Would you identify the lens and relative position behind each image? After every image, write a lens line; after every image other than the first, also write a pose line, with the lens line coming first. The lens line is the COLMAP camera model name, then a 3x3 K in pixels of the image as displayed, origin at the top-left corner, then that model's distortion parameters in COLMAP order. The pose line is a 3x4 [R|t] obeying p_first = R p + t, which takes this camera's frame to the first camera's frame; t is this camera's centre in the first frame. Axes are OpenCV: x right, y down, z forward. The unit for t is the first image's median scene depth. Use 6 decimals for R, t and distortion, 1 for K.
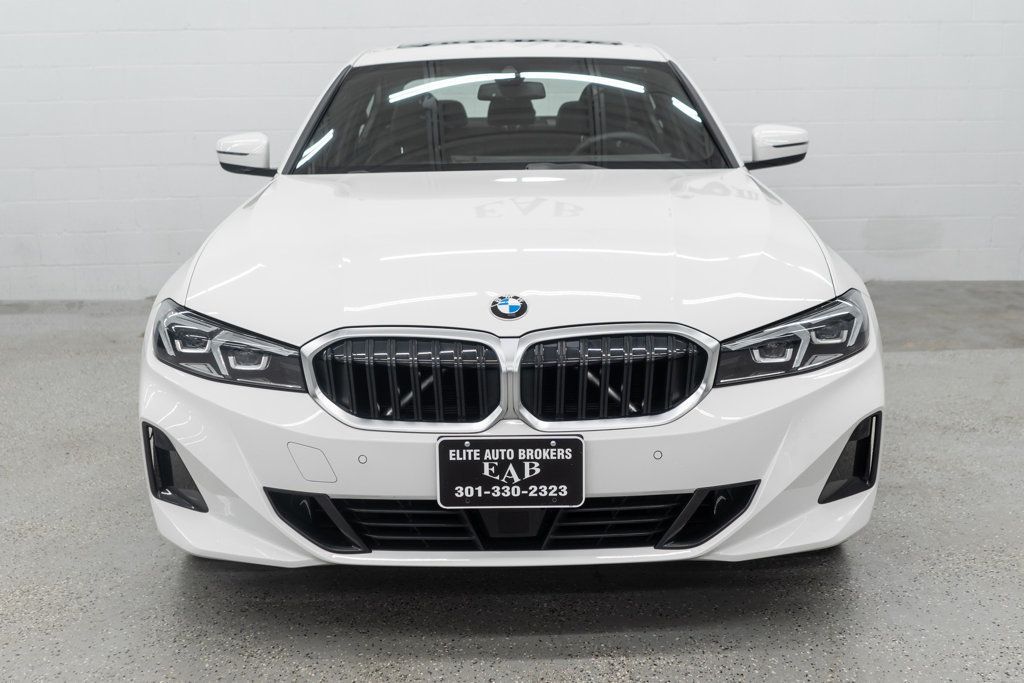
lens RADIAL K [[1202.2, 0, 512.0], [0, 1202.2, 341.5], [0, 0, 1]] dist [-0.021169, -0.023291]
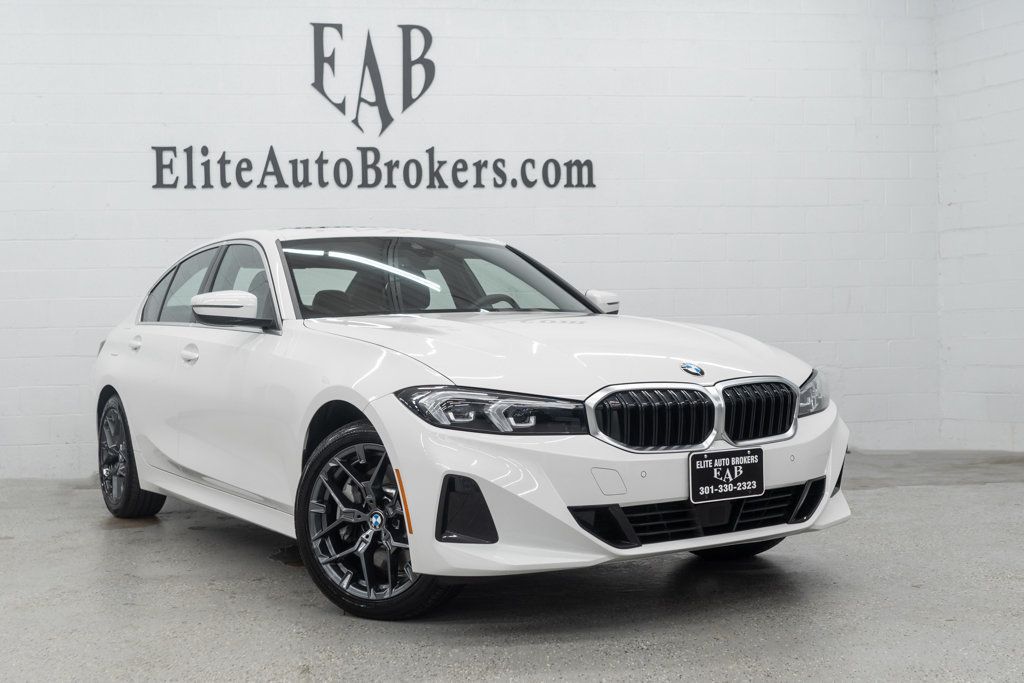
lens RADIAL K [[1202.2, 0, 512.0], [0, 1202.2, 341.5], [0, 0, 1]] dist [-0.021169, -0.023291]
pose [[0.839397, -0.008265, 0.543456, -1.025675], [0.120667, 0.977765, -0.171506, 0.169992], [-0.529955, 0.209539, 0.821730, -0.111264]]
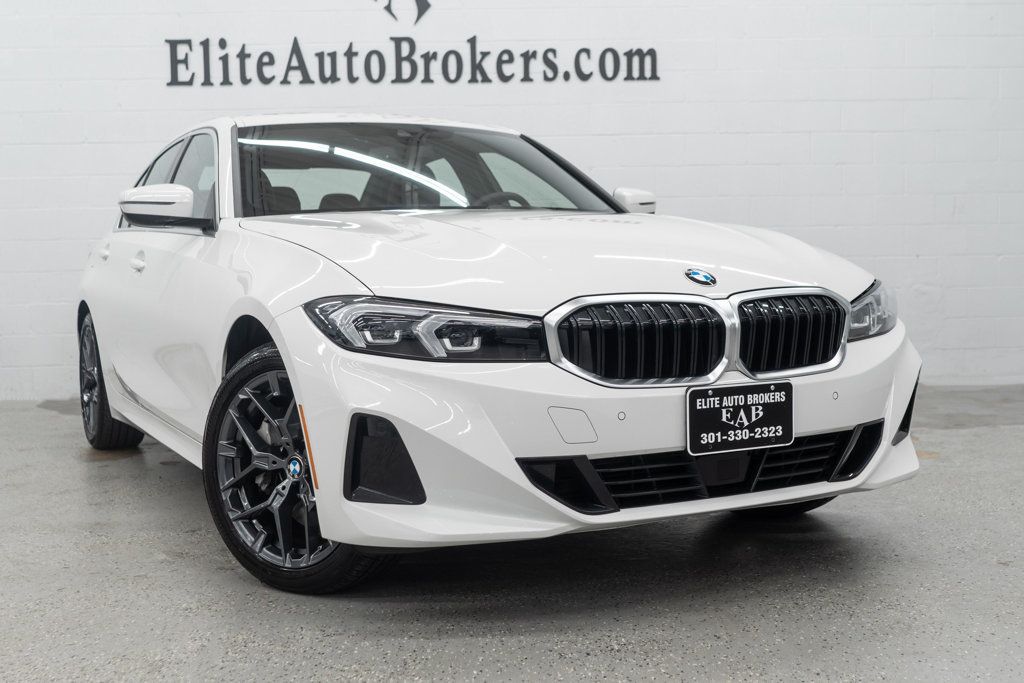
lens RADIAL K [[1202.2, 0, 512.0], [0, 1202.2, 341.5], [0, 0, 1]] dist [-0.021169, -0.023291]
pose [[0.886546, -0.035828, 0.461252, -0.695546], [0.102139, 0.987553, -0.119608, 0.150490], [-0.451225, 0.153150, 0.879171, 0.110052]]
